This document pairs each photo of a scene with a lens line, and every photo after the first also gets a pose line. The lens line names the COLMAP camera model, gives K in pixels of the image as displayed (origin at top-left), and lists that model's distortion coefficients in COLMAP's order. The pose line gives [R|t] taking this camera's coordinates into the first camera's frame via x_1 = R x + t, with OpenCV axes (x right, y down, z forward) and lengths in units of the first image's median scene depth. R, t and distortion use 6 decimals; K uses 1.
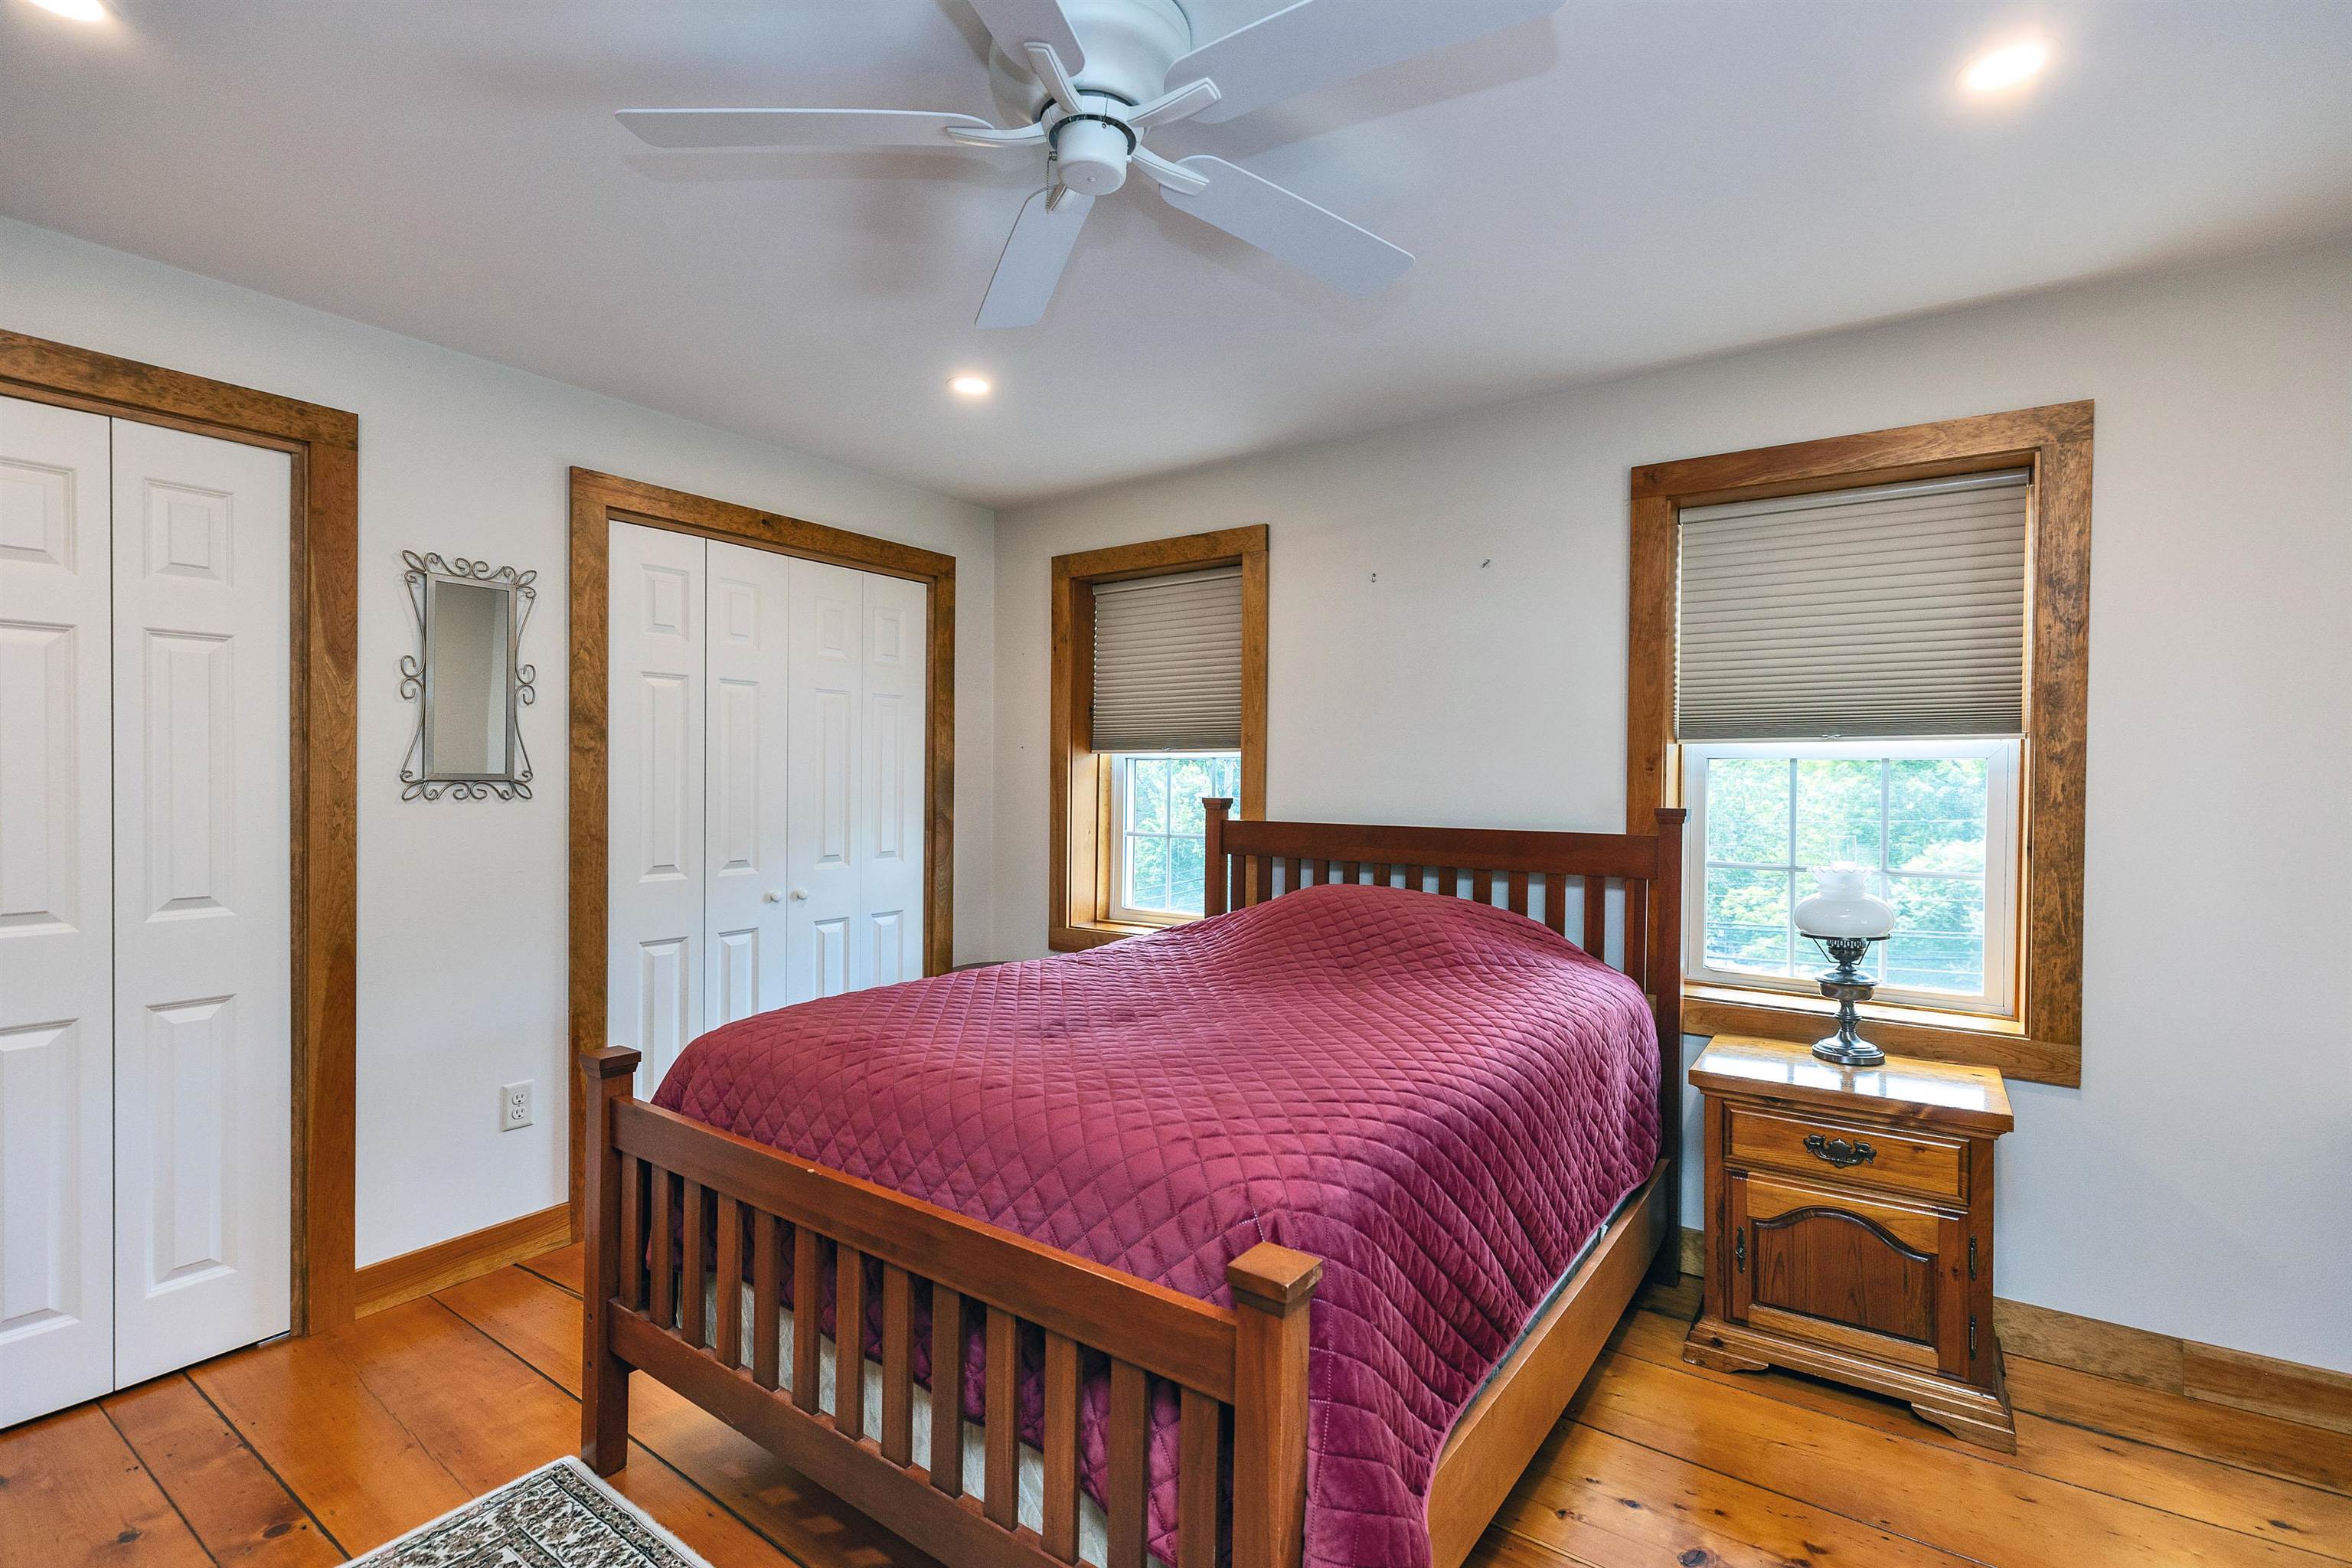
lens RADIAL K [[1056.8, 0, 1192.0], [0, 1056.8, 773.6], [0, 0, 1]] dist [0.002349, -0.000199]
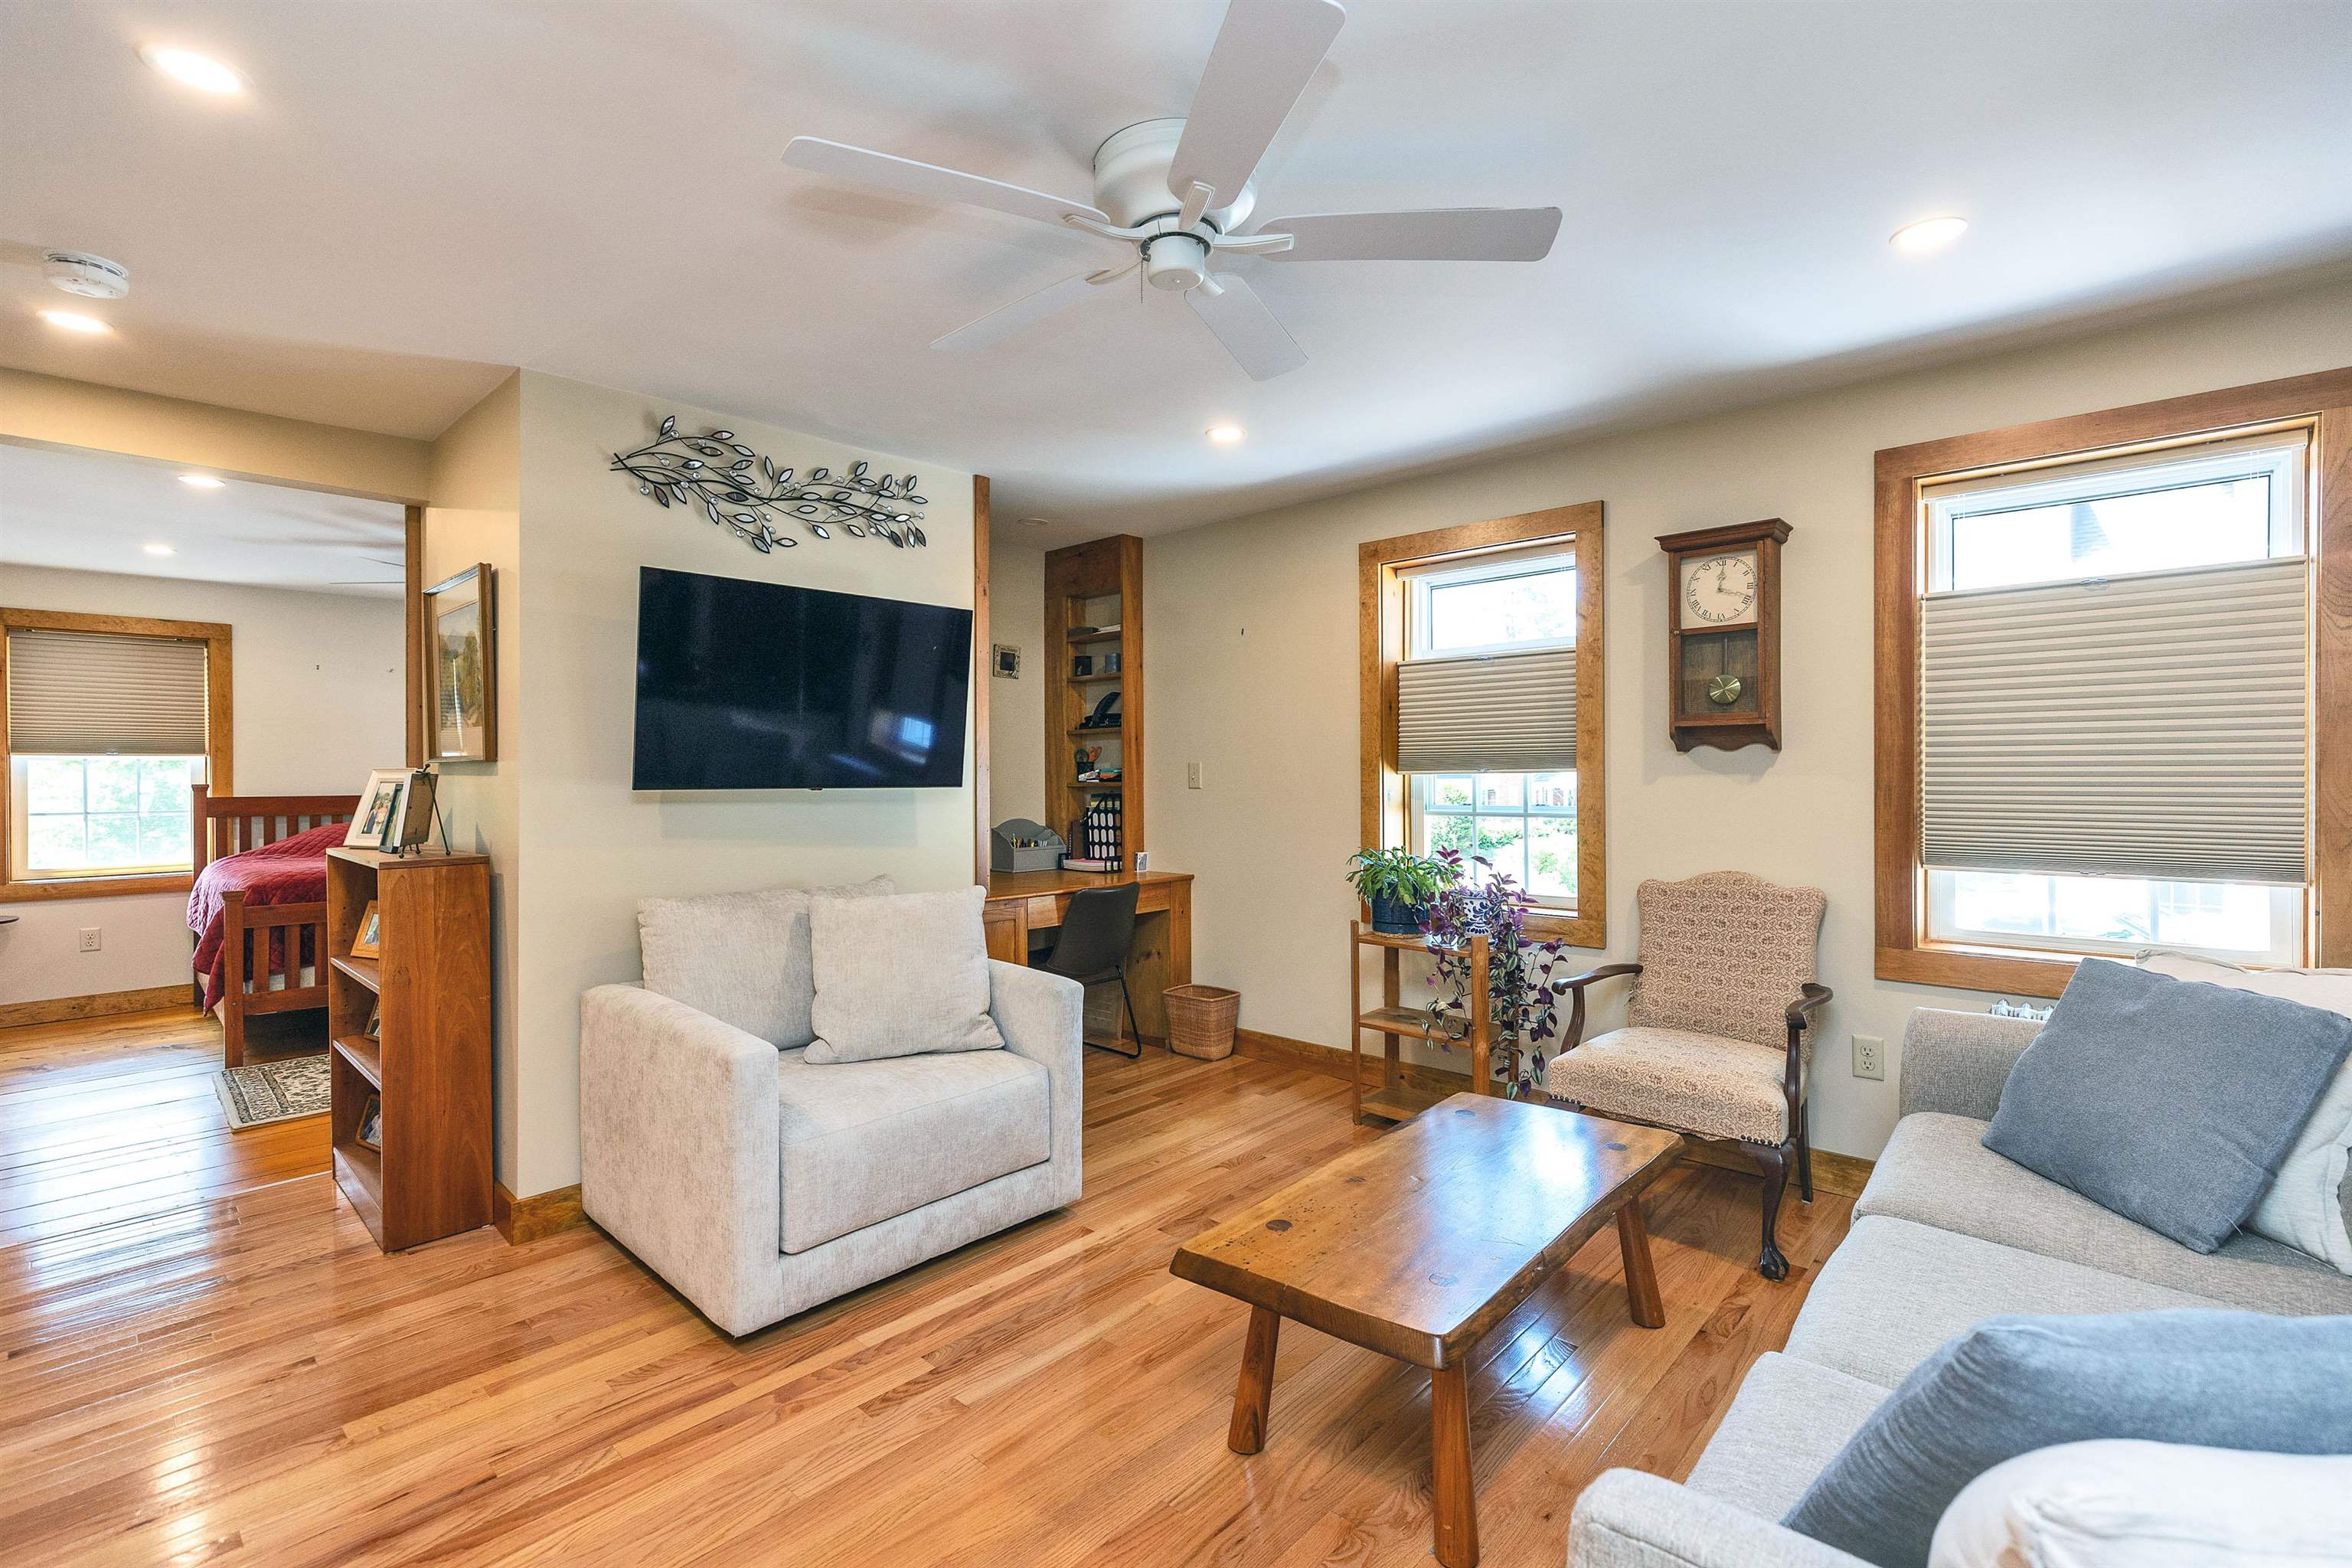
lens RADIAL K [[1056.8, 0, 1185.3], [0, 1056.8, 781.8], [0, 0, 1]] dist [0.002349, -0.000199]
pose [[0.146187, -0.007195, 0.989231, -1.702322], [0.010272, 0.999931, 0.005755, 0.031518], [-0.989204, 0.009320, 0.146251, -0.944013]]
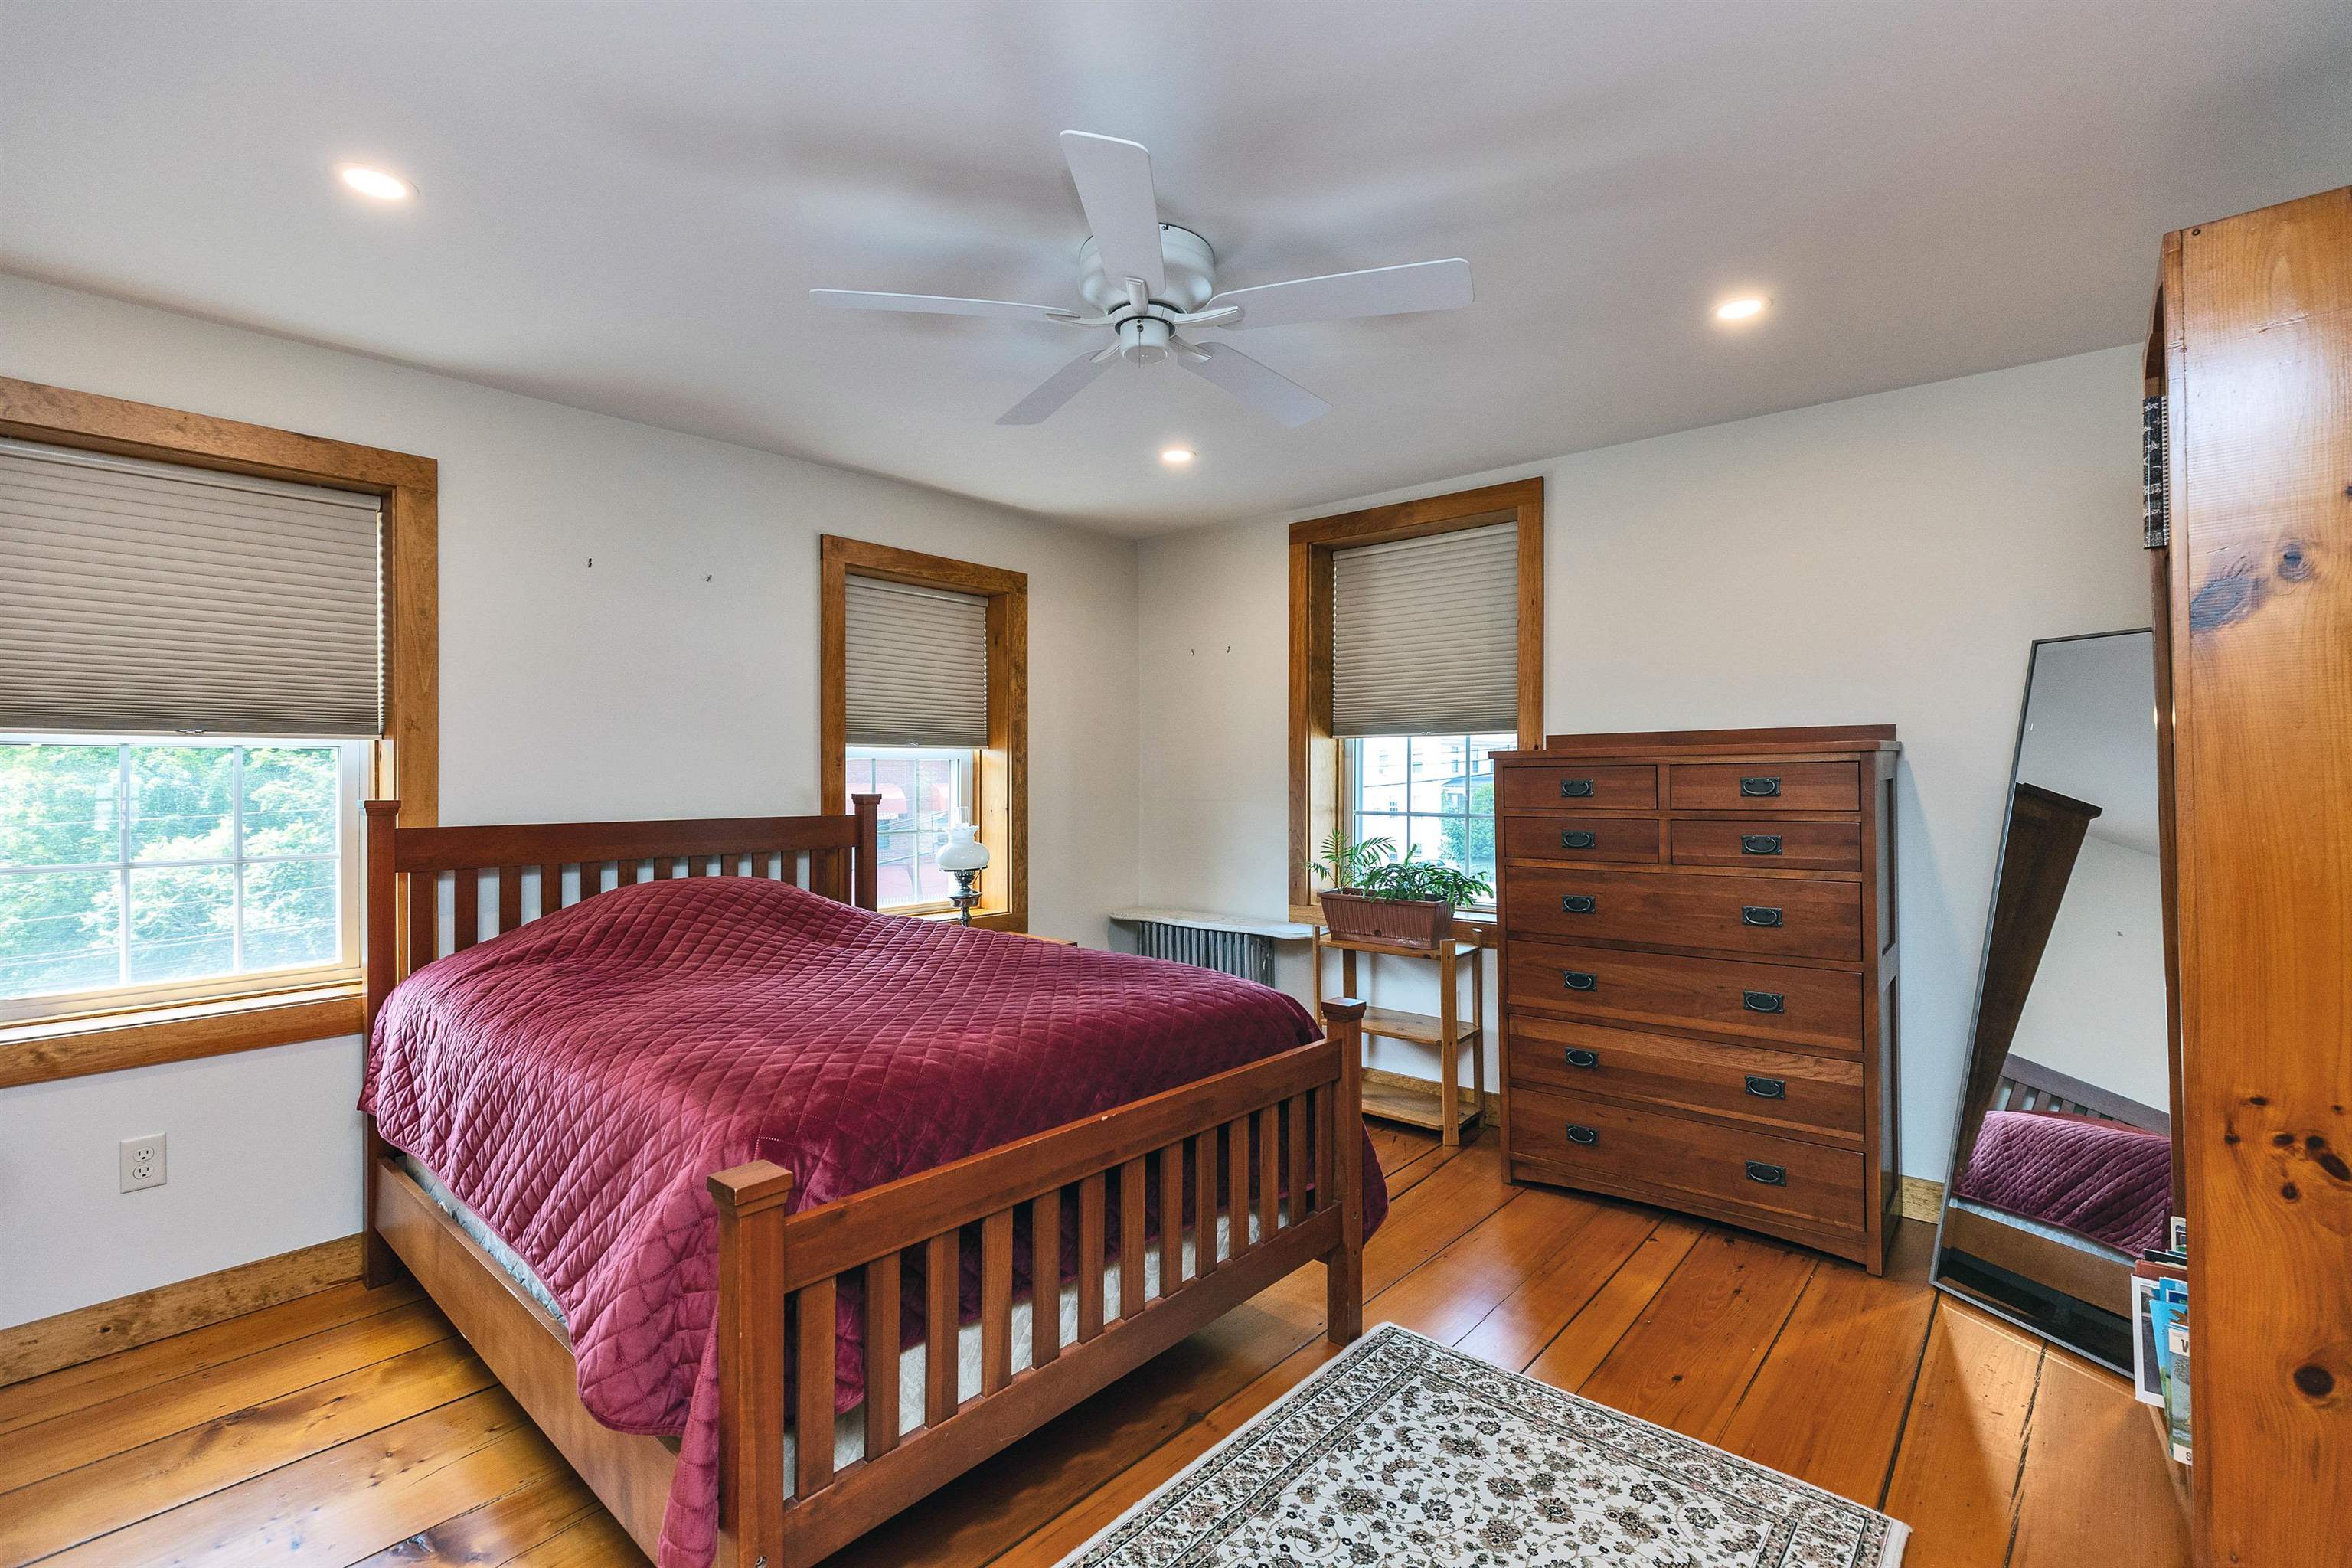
lens RADIAL K [[1056.8, 0, 1160.4], [0, 1056.8, 779.2], [0, 0, 1]] dist [0.002349, -0.000199]
pose [[0.119905, -0.001281, 0.992785, -0.808544], [0.012646, 0.999920, -0.000237, 0.018347], [-0.992705, 0.012584, 0.119911, 0.430469]]
